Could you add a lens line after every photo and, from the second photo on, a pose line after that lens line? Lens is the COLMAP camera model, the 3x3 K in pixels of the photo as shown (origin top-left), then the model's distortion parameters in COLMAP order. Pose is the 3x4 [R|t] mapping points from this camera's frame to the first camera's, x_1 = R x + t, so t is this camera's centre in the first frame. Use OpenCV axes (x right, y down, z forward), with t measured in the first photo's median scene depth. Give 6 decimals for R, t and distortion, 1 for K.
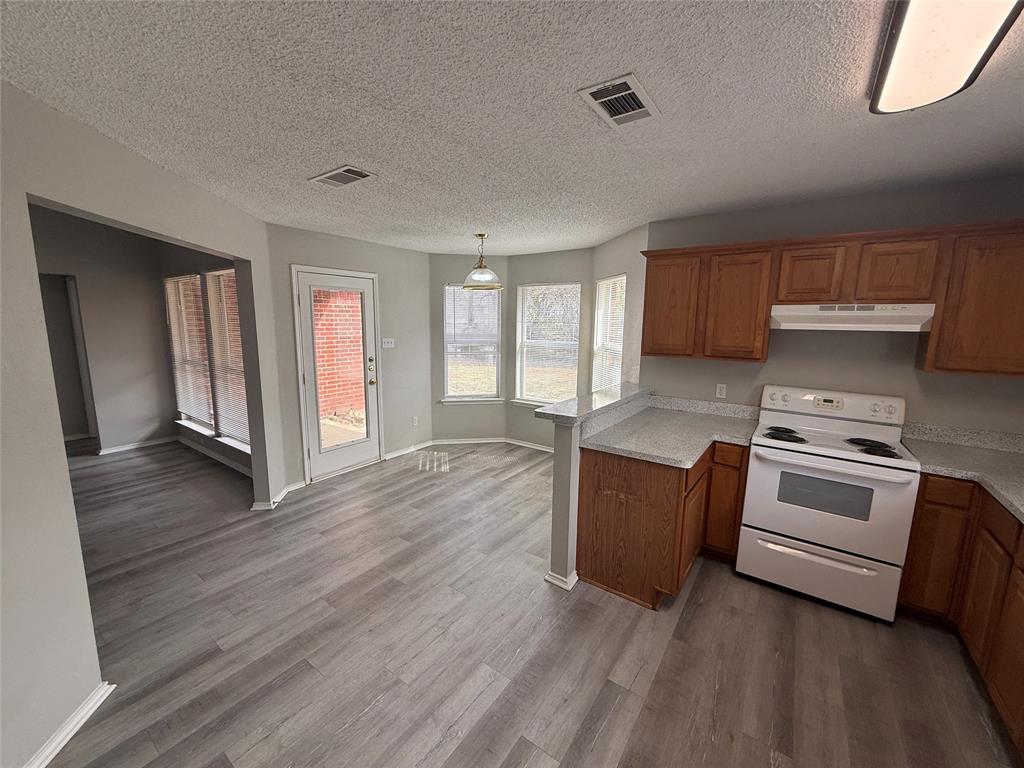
lens RADIAL K [[406.9, 0, 510.9], [0, 406.9, 382.3], [0, 0, 1]] dist [0.000185, 0.000160]
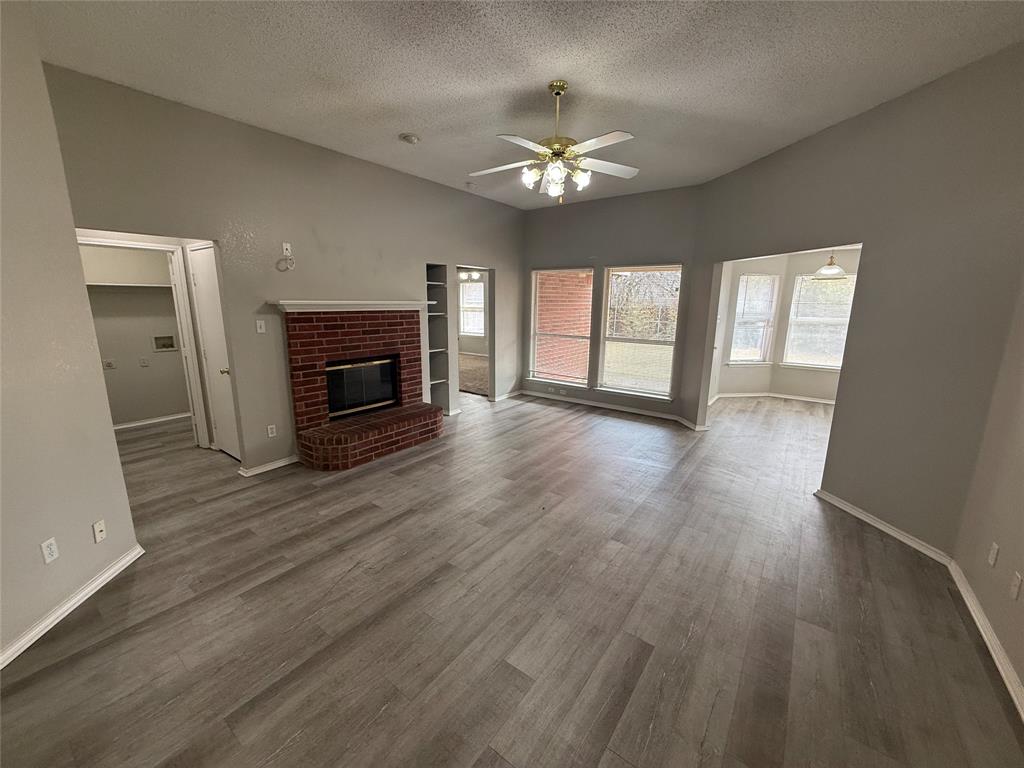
lens RADIAL K [[406.9, 0, 510.9], [0, 406.9, 382.3], [0, 0, 1]] dist [0.000185, 0.000160]
pose [[0.999832, 0.002076, -0.018200, -1.750039], [-0.001436, 0.999382, 0.035115, 0.123290], [0.018262, -0.035083, 0.999218, -0.662331]]
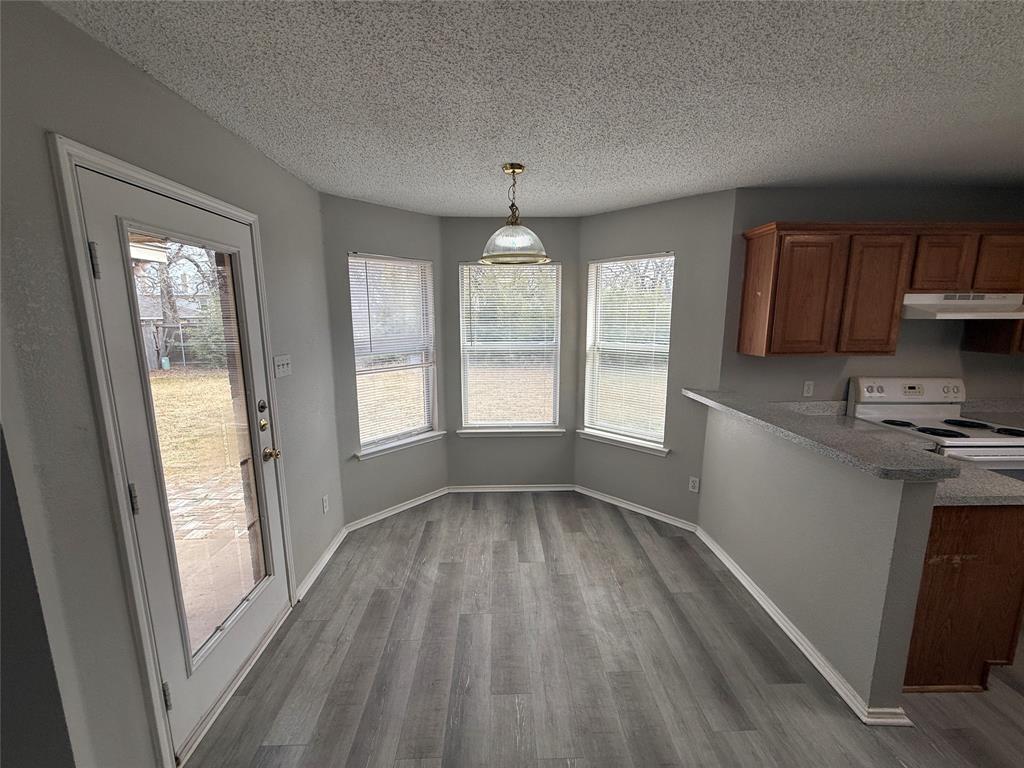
lens RADIAL K [[406.9, 0, 510.9], [0, 406.9, 382.3], [0, 0, 1]] dist [0.000185, 0.000160]
pose [[0.795028, -0.114535, 0.595661, -0.686308], [0.103651, 0.993220, 0.052635, -0.136367], [-0.597651, 0.019895, 0.801509, 0.831970]]
